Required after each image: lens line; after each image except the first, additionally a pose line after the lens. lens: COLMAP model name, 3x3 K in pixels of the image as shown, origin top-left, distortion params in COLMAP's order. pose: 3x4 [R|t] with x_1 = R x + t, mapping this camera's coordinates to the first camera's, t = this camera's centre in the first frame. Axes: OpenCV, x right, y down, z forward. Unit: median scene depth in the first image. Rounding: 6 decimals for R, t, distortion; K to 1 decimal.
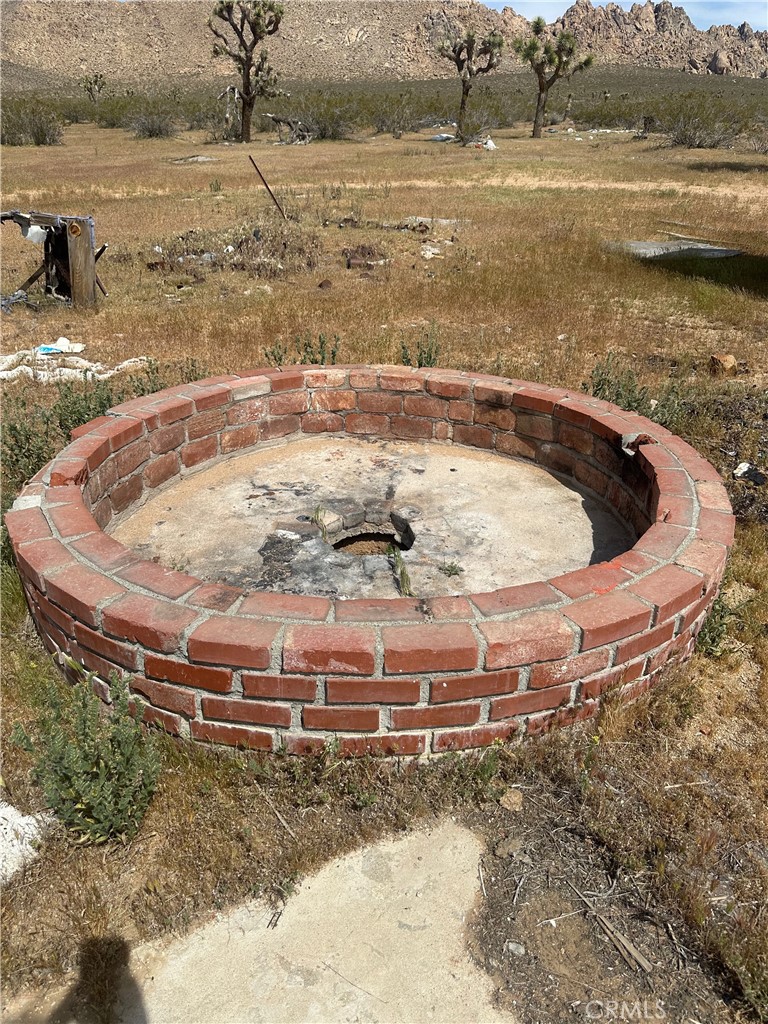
lens RADIAL K [[747.3, 0, 385.9], [0, 747.3, 529.4], [0, 0, 1]] dist [-0.006181, -0.007234]
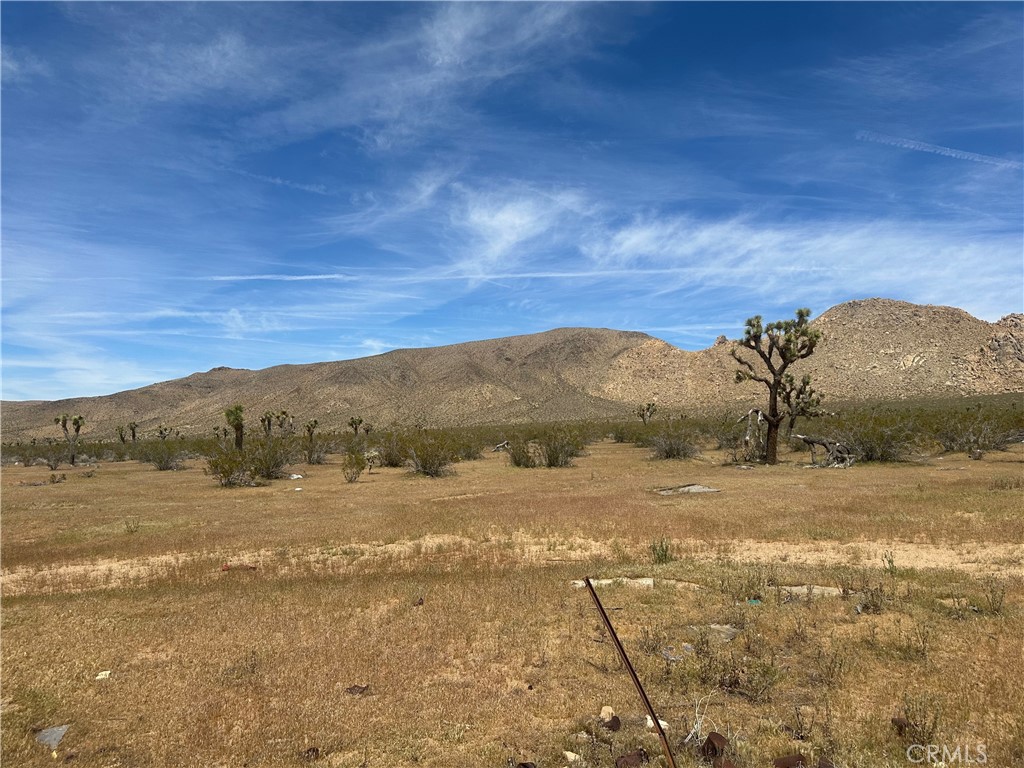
lens RADIAL K [[703.0, 0, 512.9], [0, 703.0, 385.6], [0, 0, 1]] dist [0.039531, -0.070043]
pose [[0.851192, -0.058150, -0.521624, -0.008212], [-0.233655, 0.847945, -0.475809, -0.134615], [0.469977, 0.526885, 0.708177, 0.225974]]
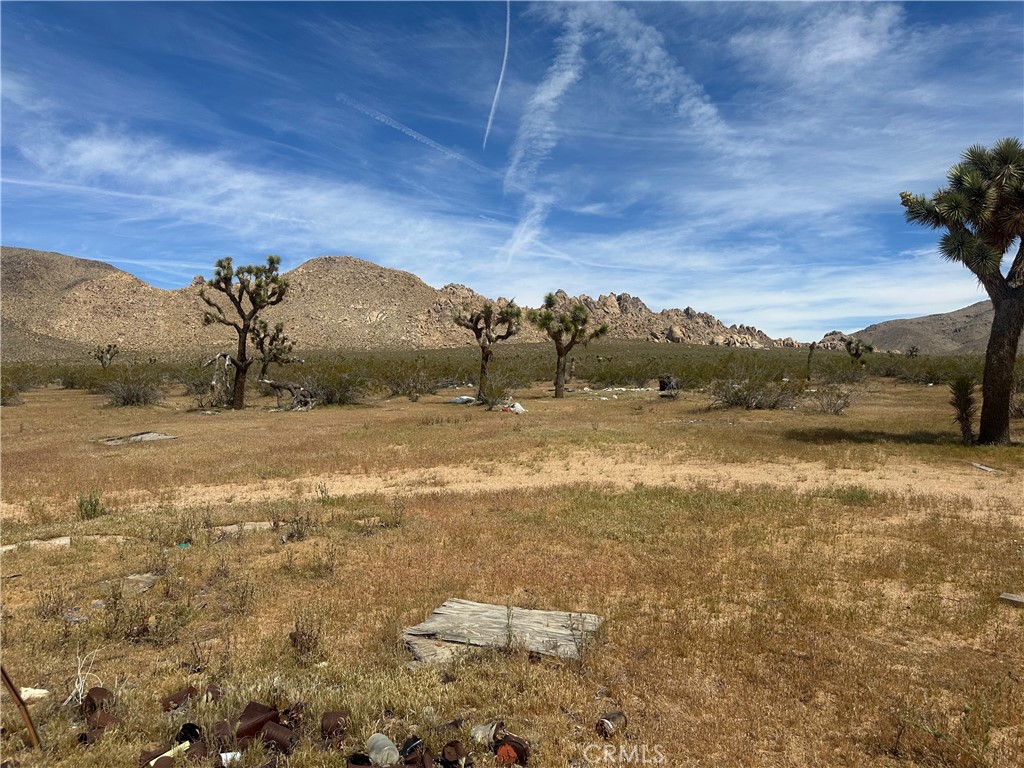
lens RADIAL K [[703.0, 0, 512.9], [0, 703.0, 385.6], [0, 0, 1]] dist [0.039531, -0.070043]
pose [[0.988033, -0.014285, 0.153581, 0.003225], [0.085045, 0.881130, -0.465163, -0.134547], [-0.128680, 0.472658, 0.871800, 0.230252]]
